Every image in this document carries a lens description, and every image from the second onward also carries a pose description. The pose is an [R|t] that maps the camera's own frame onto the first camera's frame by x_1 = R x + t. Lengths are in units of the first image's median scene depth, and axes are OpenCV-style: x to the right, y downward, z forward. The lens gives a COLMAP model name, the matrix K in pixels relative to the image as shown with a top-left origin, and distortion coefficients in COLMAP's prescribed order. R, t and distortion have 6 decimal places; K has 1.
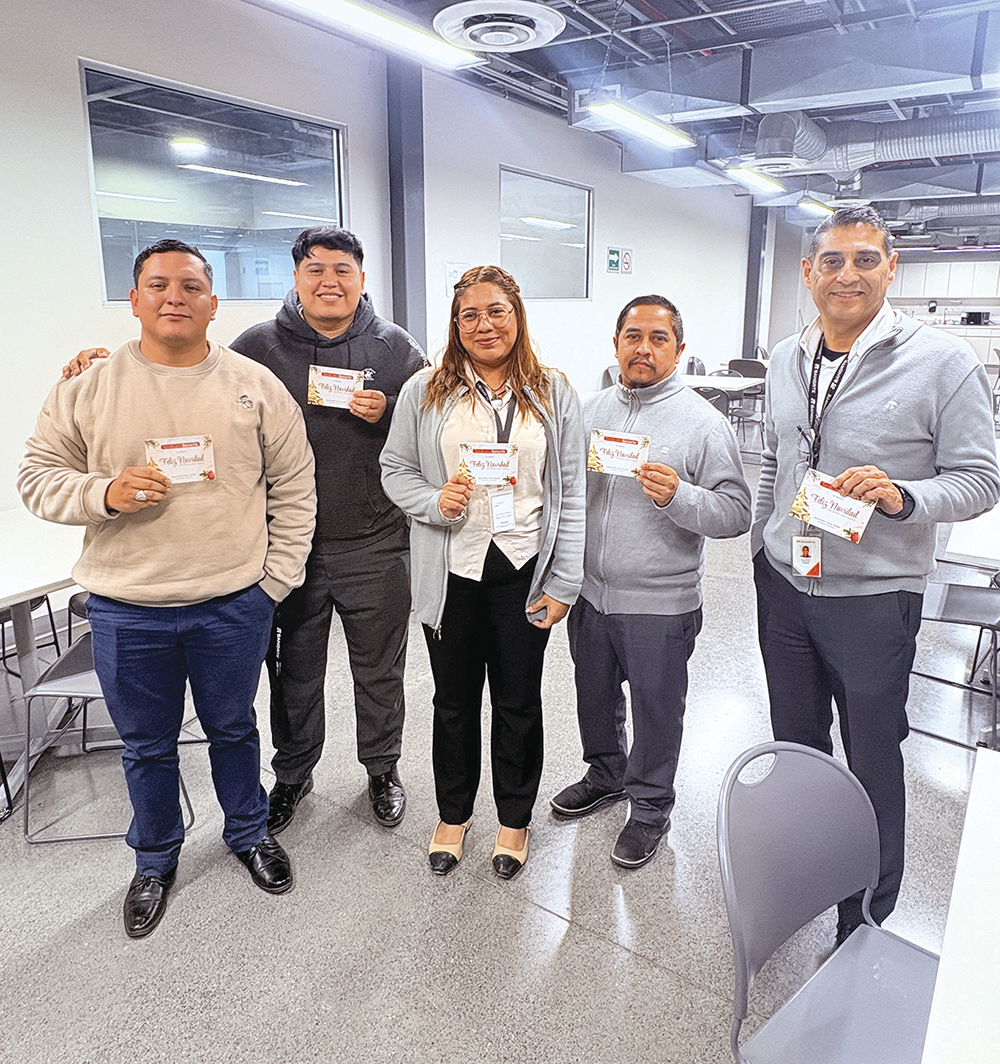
lens RADIAL K [[788.7, 0, 501.3], [0, 788.7, 460.6], [0, 0, 1]] dist [-0.001172, 0.002599]
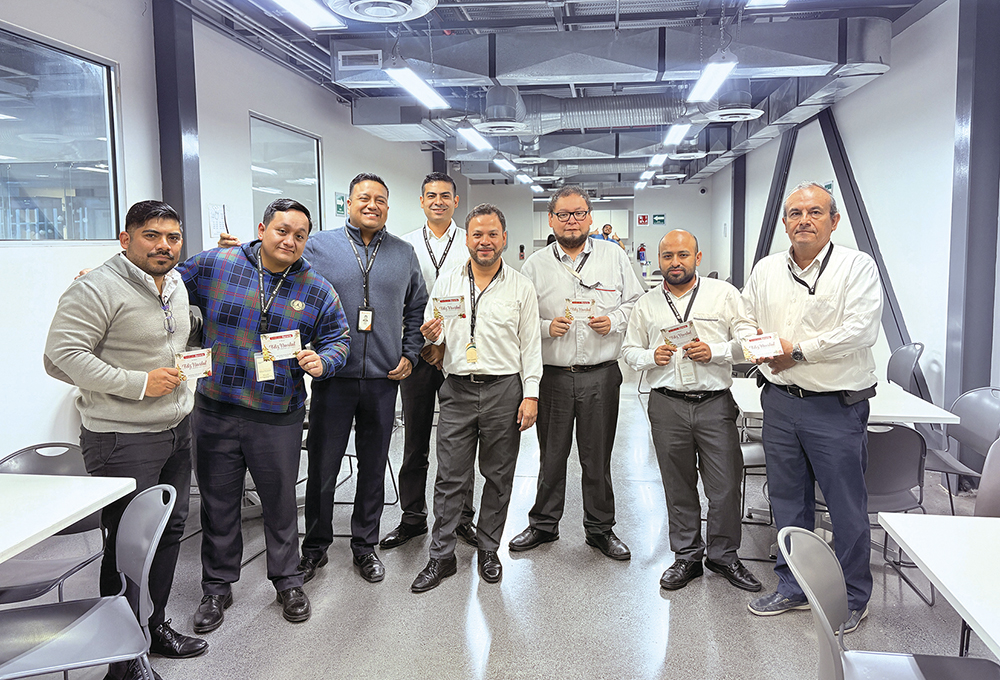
lens RADIAL K [[775.7, 0, 501.6], [0, 775.7, 316.3], [0, 0, 1]] dist [0.032708, -0.002288]
pose [[0.902950, -0.050547, 0.426764, -0.138091], [0.097268, 0.991326, -0.088385, 0.010377], [-0.418594, 0.121318, 0.900034, -0.019329]]
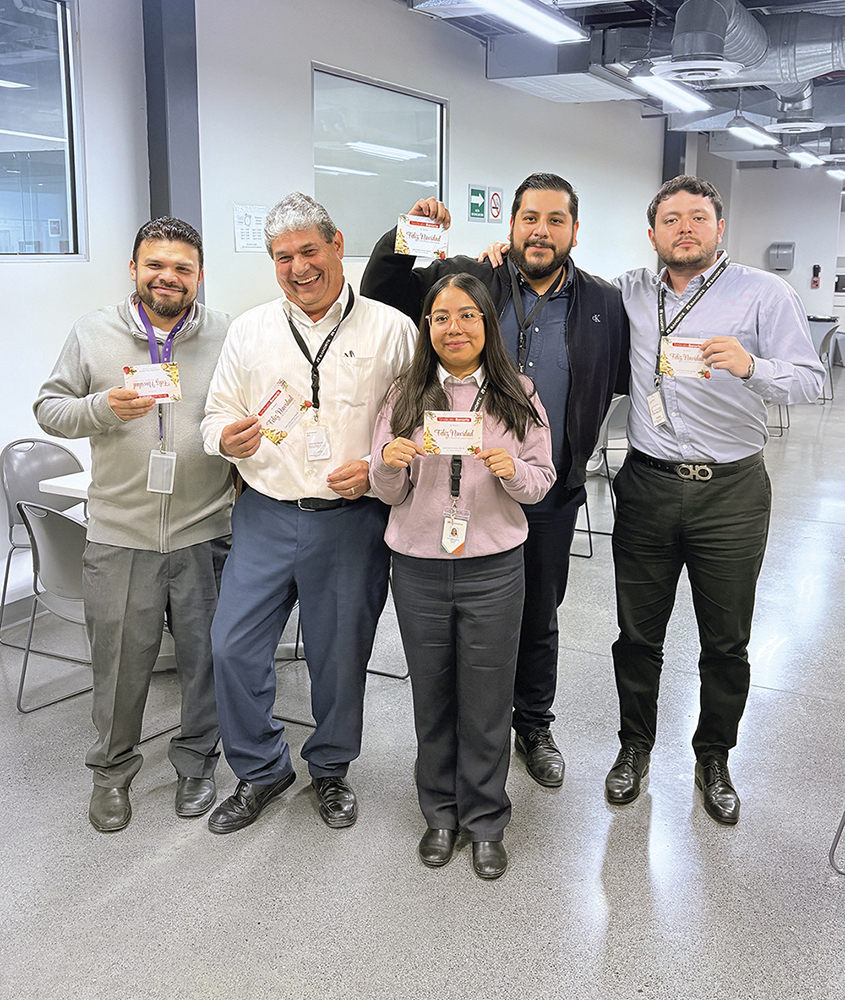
lens RADIAL K [[1076.6, 0, 427.1], [0, 1076.6, 444.3], [0, 0, 1]] dist [0.102119, -0.213448]
pose [[0.995978, -0.008852, 0.089155, 0.009717], [0.011575, 0.999481, -0.030071, -0.008752], [-0.088843, 0.030982, 0.995564, 0.043272]]
